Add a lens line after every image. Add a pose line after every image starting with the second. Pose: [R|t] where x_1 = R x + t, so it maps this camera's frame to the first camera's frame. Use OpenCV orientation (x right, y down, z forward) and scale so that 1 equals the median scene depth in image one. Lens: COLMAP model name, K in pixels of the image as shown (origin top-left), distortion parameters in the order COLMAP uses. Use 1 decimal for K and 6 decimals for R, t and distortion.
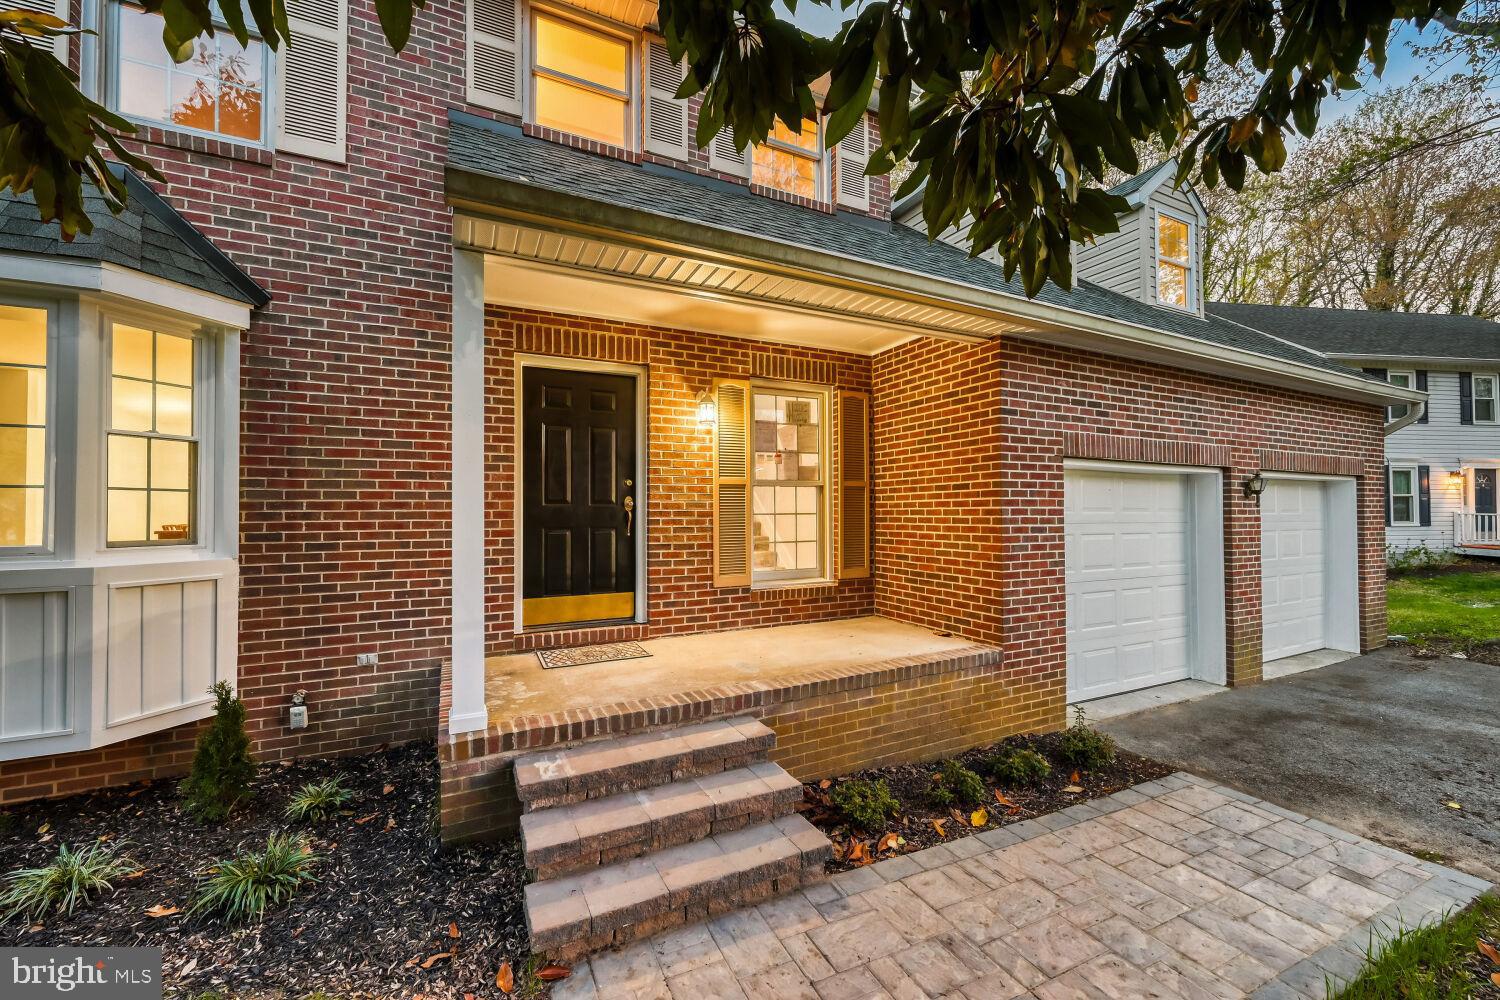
lens RADIAL K [[608.2, 0, 755.2], [0, 608.2, 498.1], [0, 0, 1]] dist [-0.000162, -0.000651]
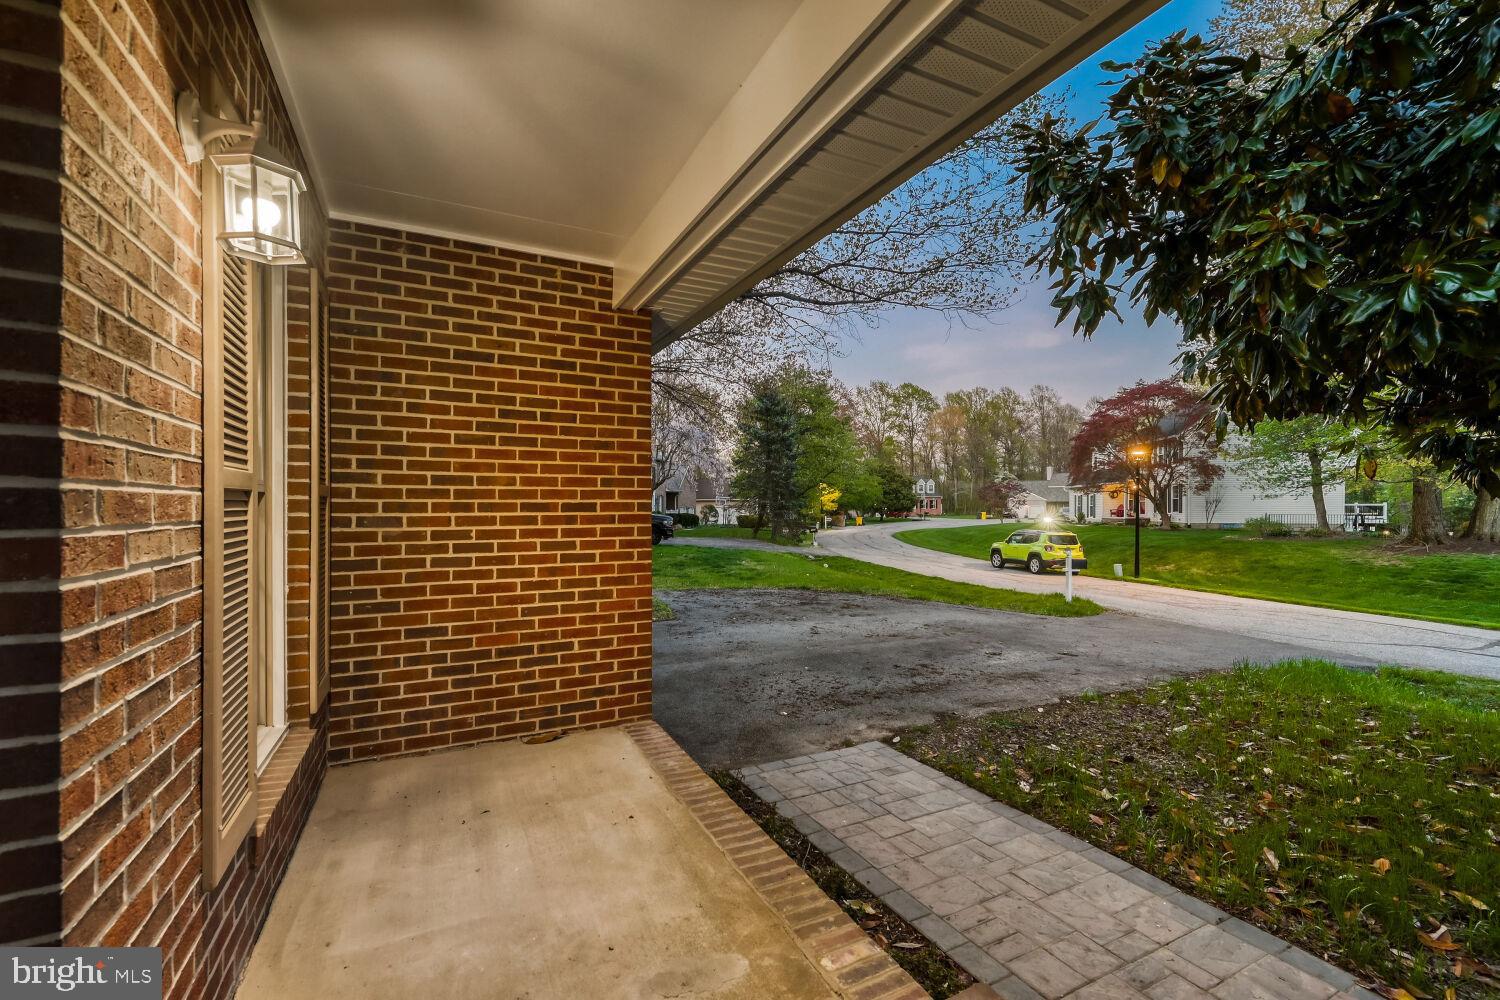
lens RADIAL K [[608.2, 0, 754.5], [0, 608.2, 512.2], [0, 0, 1]] dist [-0.000162, -0.000651]
pose [[0.002108, 0.001427, 0.999997, -0.341021], [-0.018506, 0.999828, -0.001388, -0.015929], [-0.999827, -0.018503, 0.002134, 0.820470]]
